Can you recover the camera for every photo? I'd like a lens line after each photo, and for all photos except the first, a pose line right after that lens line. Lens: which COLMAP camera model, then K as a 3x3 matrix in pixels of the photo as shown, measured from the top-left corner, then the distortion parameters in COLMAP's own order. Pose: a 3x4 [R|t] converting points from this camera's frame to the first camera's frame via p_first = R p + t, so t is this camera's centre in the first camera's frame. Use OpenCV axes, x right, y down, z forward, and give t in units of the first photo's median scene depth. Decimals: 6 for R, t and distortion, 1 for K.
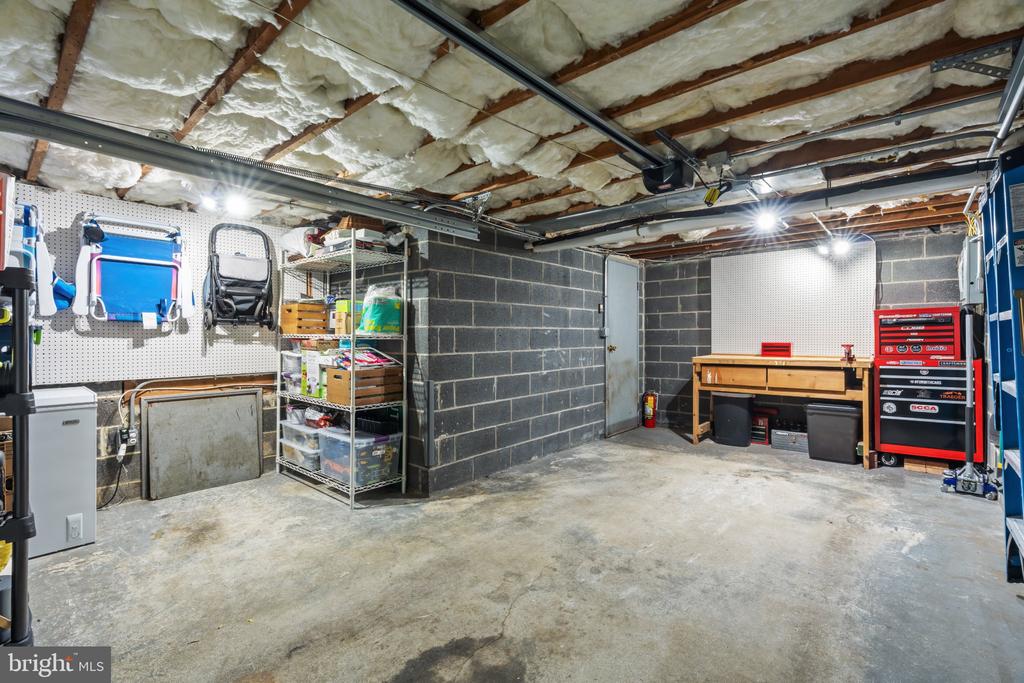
lens RADIAL K [[453.1, 0, 512.8], [0, 453.1, 335.2], [0, 0, 1]] dist [-0.011271, 0.005090]
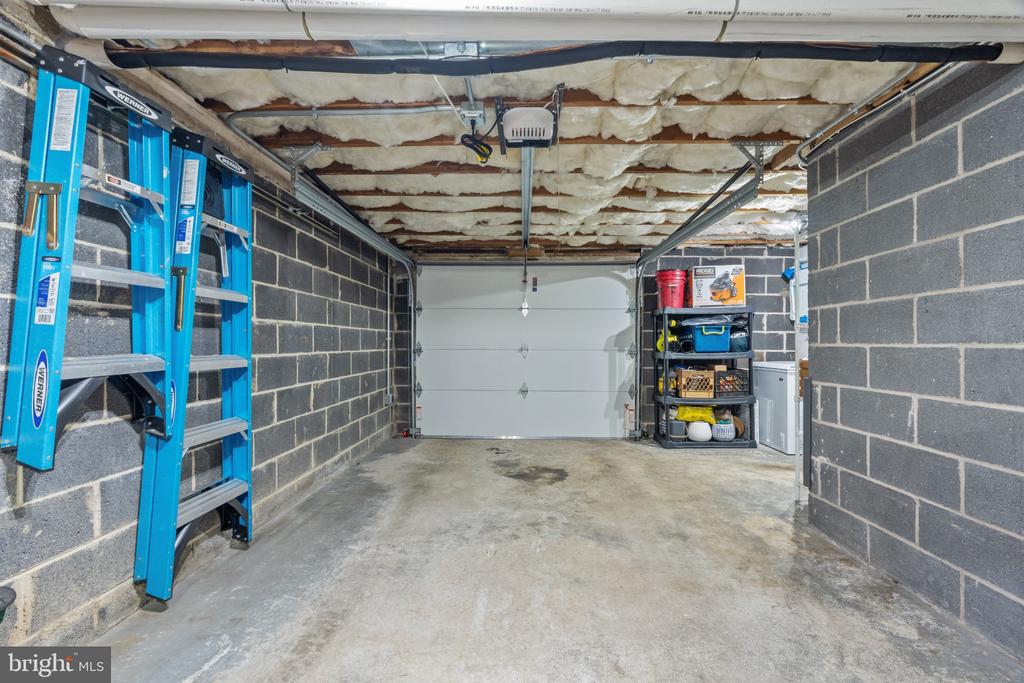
lens RADIAL K [[453.1, 0, 516.6], [0, 453.1, 340.5], [0, 0, 1]] dist [-0.011271, 0.005090]
pose [[-0.765136, -0.002901, -0.643862, 0.800864], [0.001348, 0.999980, -0.006108, 0.045013], [0.643867, -0.005542, -0.765117, 1.449288]]
